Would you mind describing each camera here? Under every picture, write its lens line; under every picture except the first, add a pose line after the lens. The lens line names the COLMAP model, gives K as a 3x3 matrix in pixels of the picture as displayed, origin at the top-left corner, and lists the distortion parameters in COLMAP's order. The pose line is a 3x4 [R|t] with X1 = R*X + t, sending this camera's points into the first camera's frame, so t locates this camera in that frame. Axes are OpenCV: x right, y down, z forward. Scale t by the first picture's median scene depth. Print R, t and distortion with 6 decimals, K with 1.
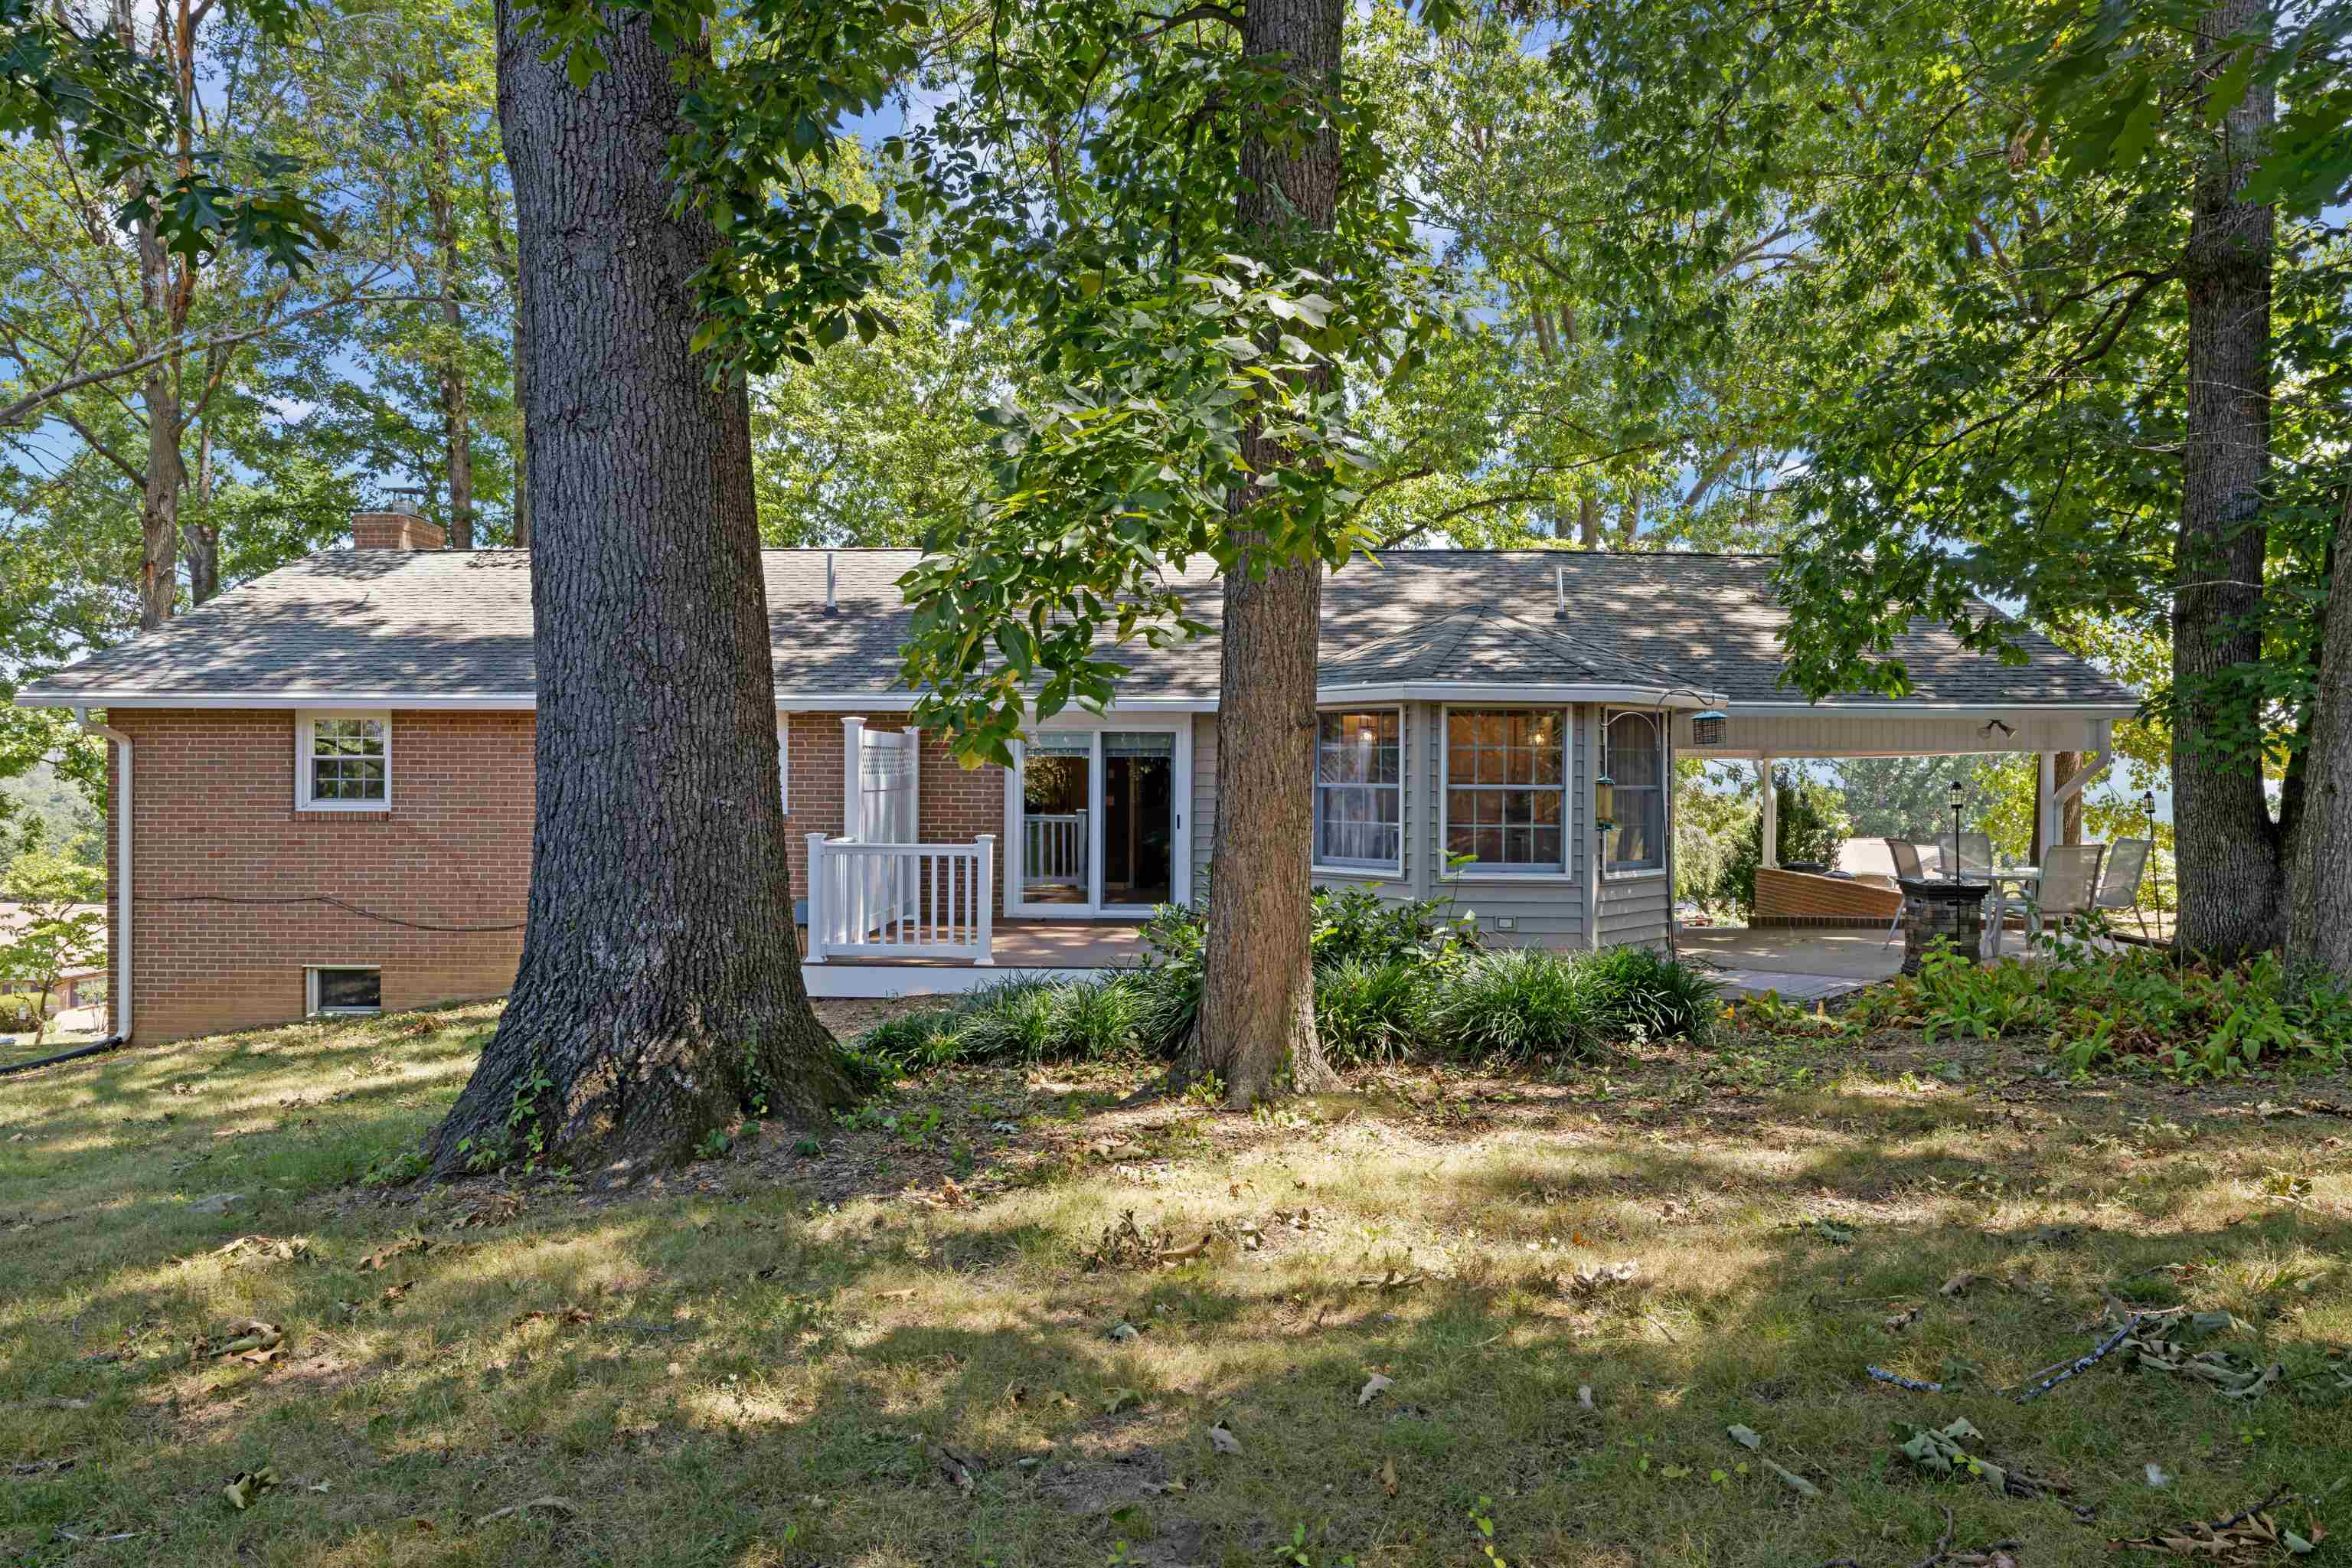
lens RADIAL K [[1557.2, 0, 1218.3], [0, 1557.2, 789.6], [0, 0, 1]] dist [-0.003669, 0.000326]
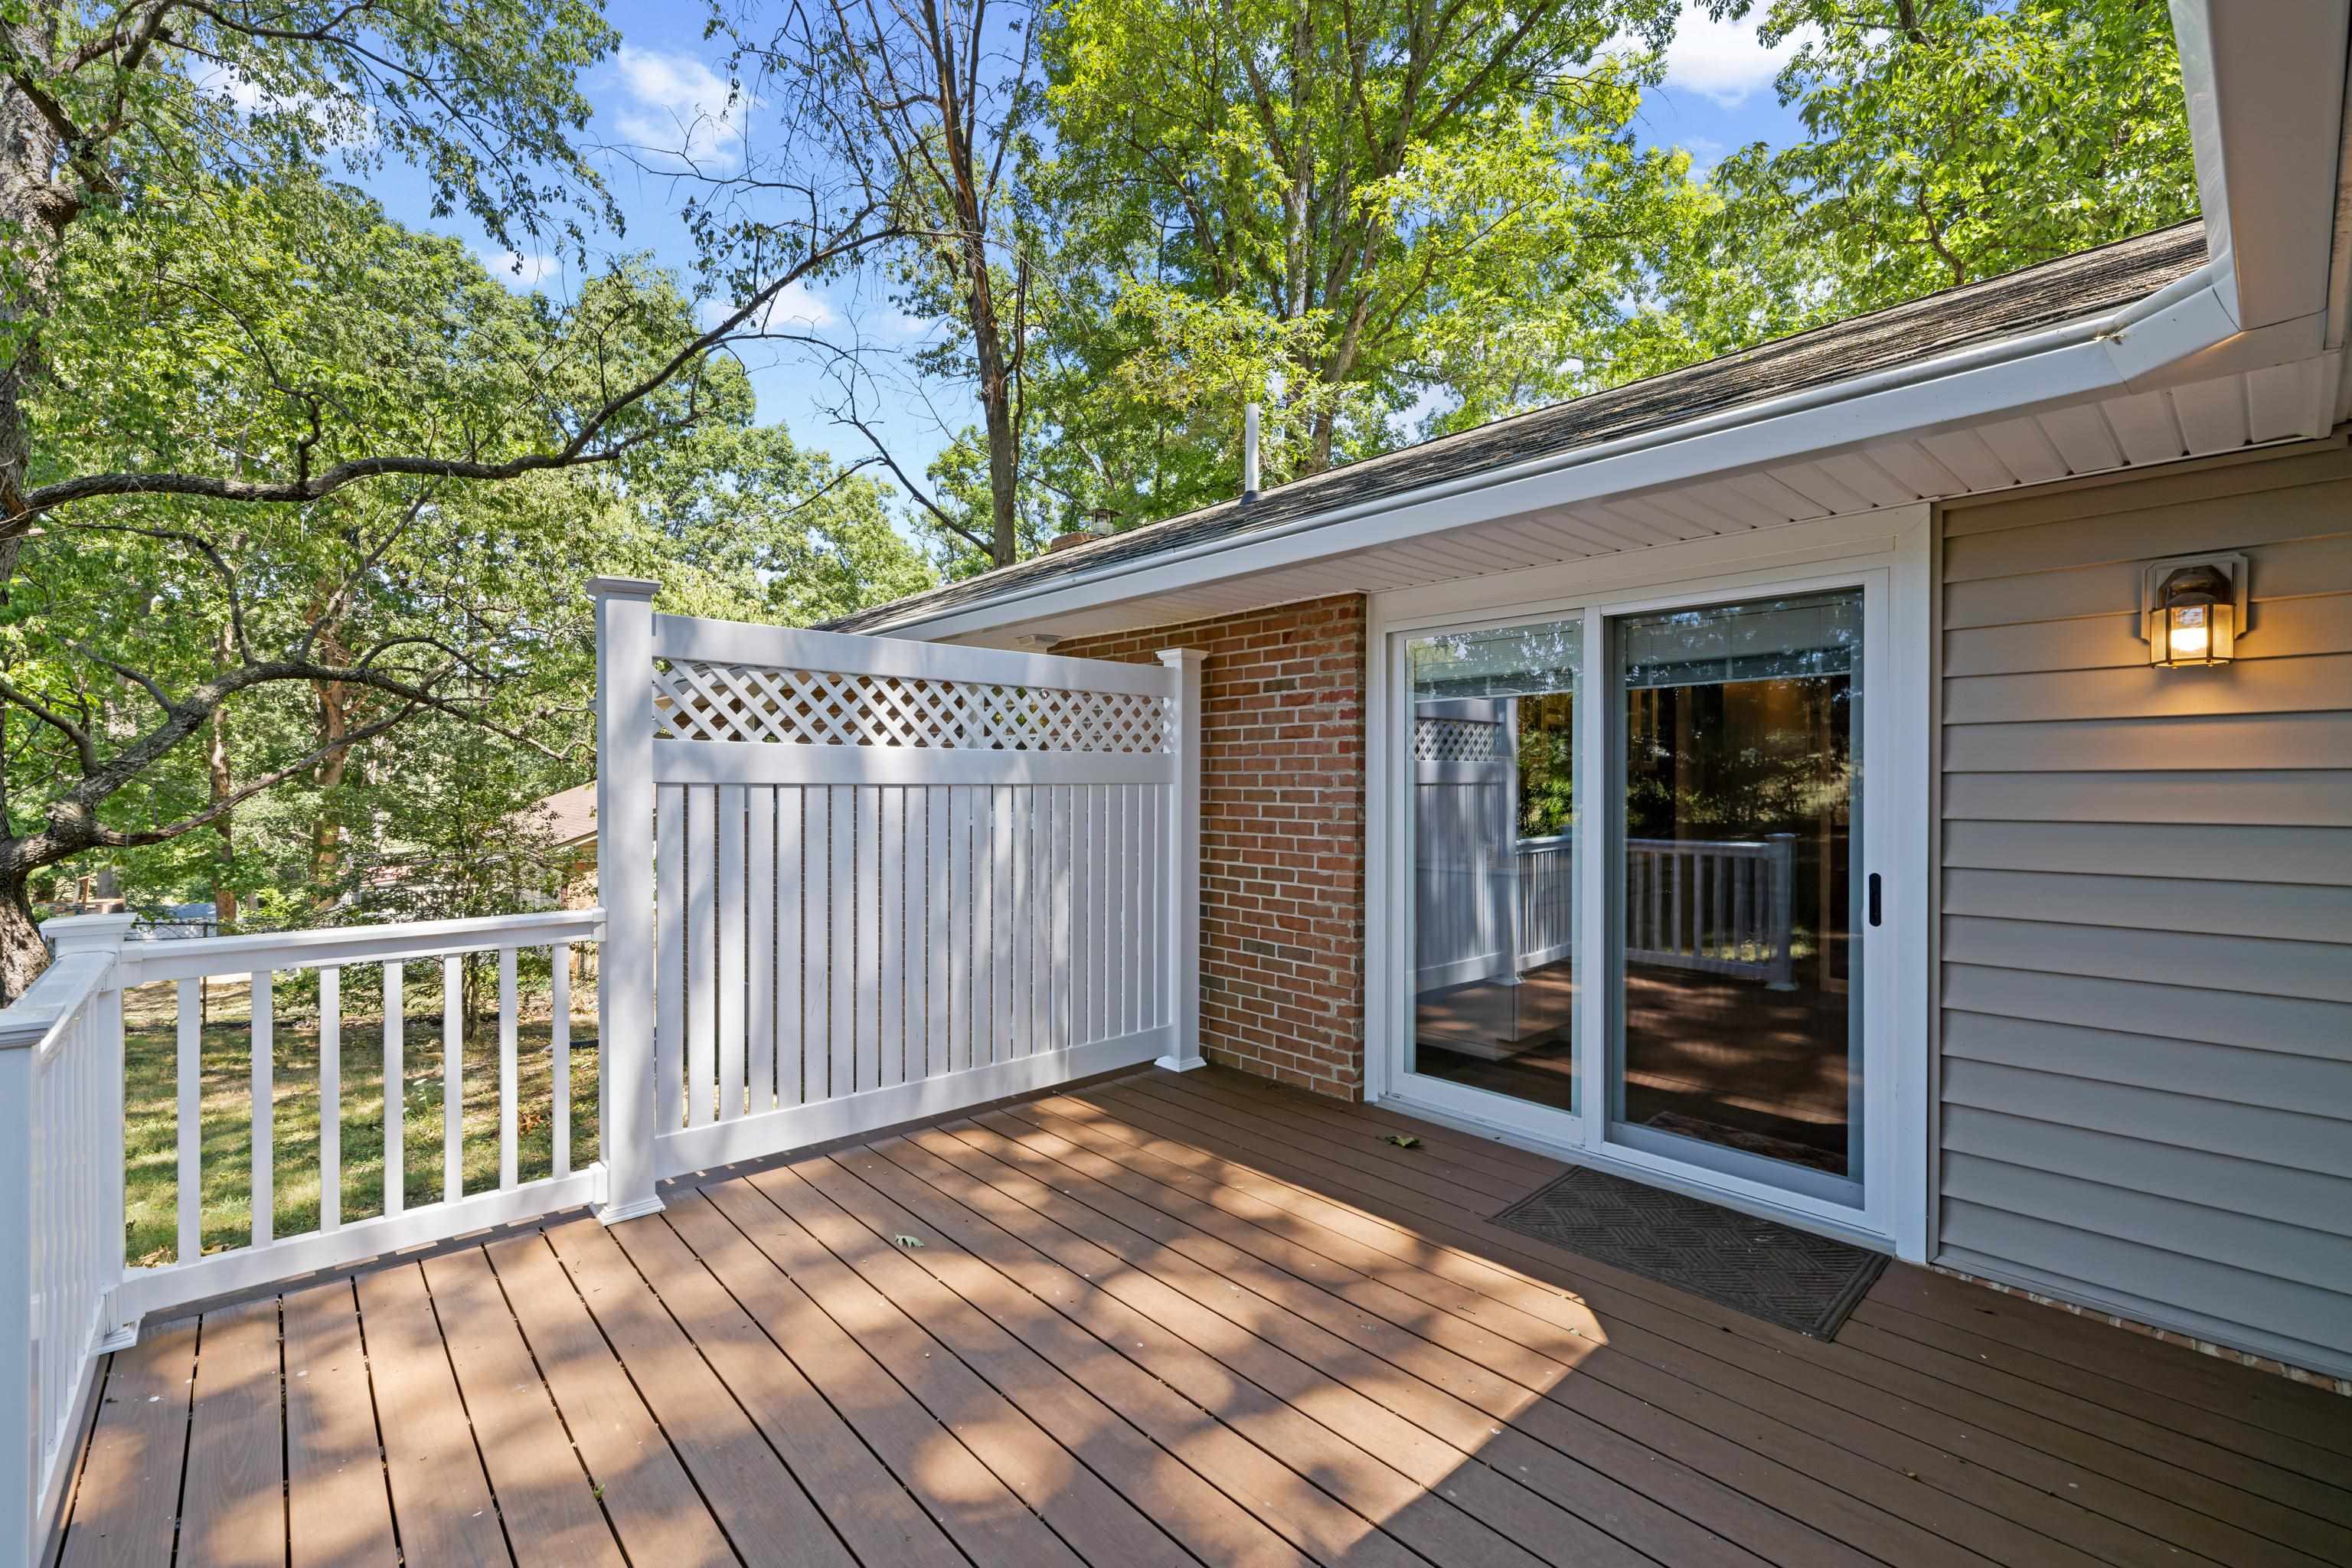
lens RADIAL K [[1018.7, 0, 1176.0], [0, 1018.7, 784.0], [0, 0, 1]] dist [0.001272, 0.000584]
pose [[0.701231, 0.002265, -0.712931, 0.018770], [-0.008727, 0.999947, -0.005407, 0.000863], [0.712881, 0.010014, 0.701214, 0.780501]]
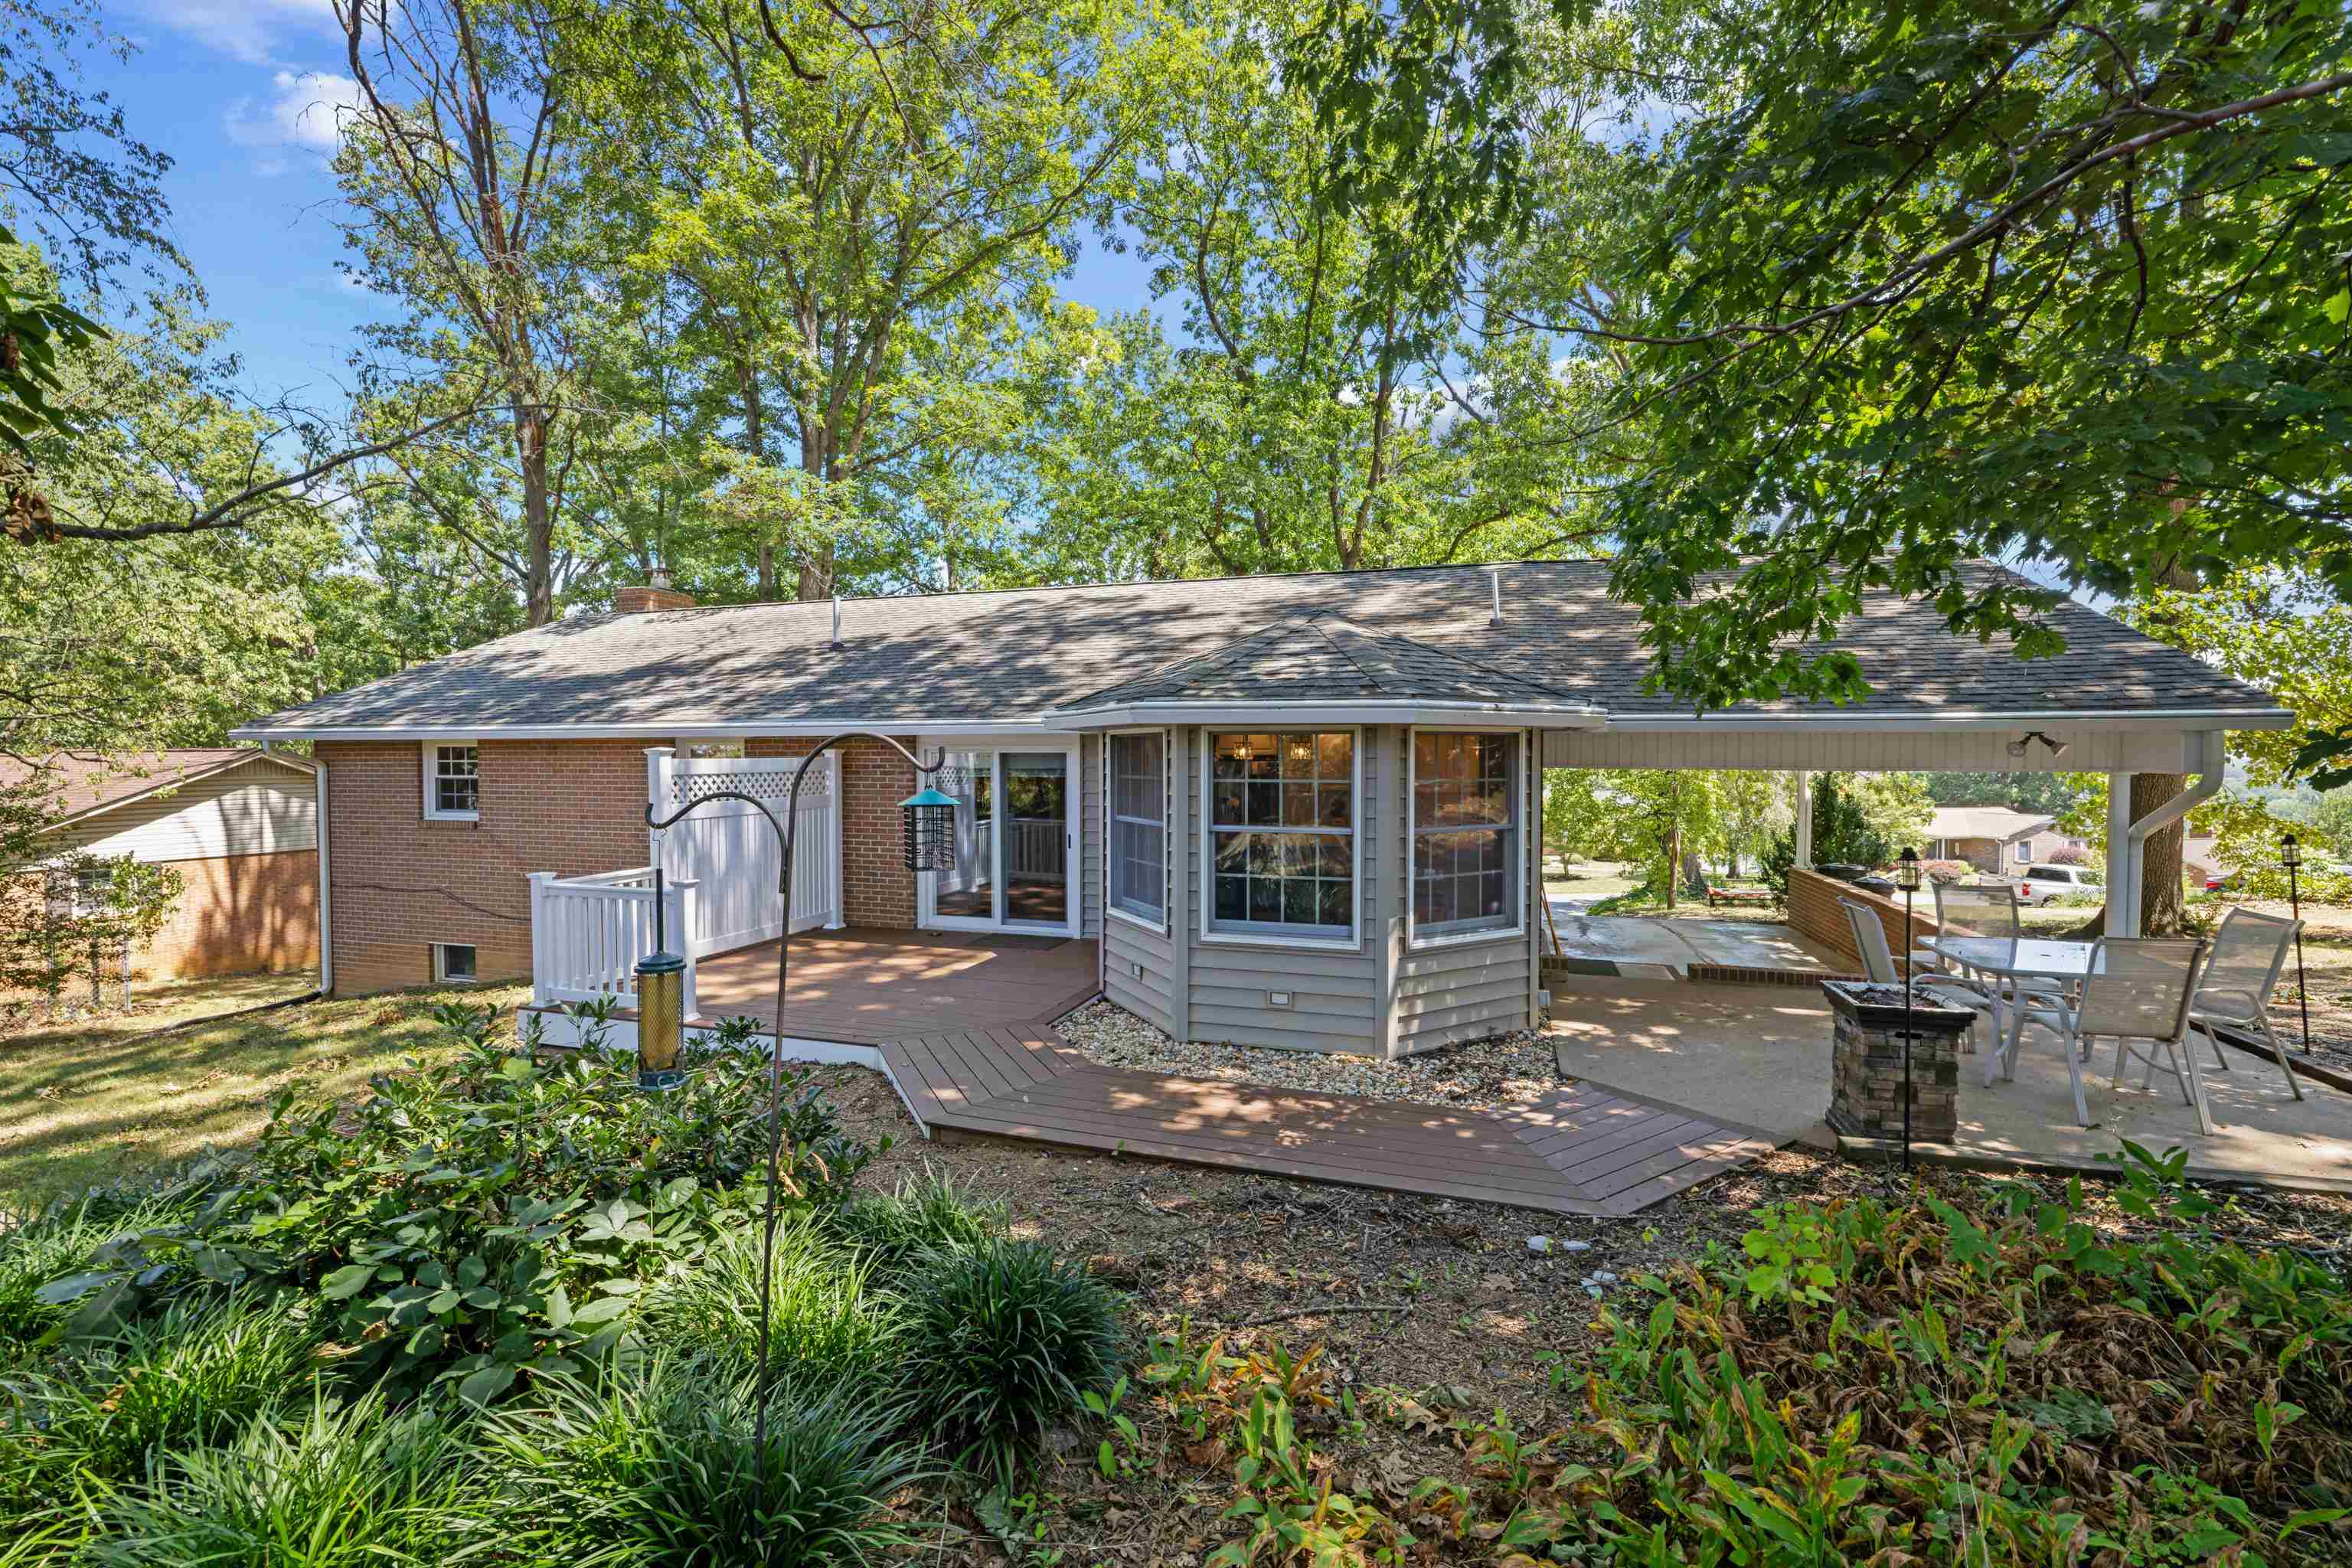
lens RADIAL K [[1000.7, 0, 1176.3], [0, 1000.7, 772.6], [0, 0, 1]] dist [-0.000381, -0.001181]
pose [[0.958769, -0.001397, -0.284183, 0.227686], [0.003237, 0.999977, 0.006006, -0.027751], [0.284168, -0.006678, 0.958751, 0.398892]]
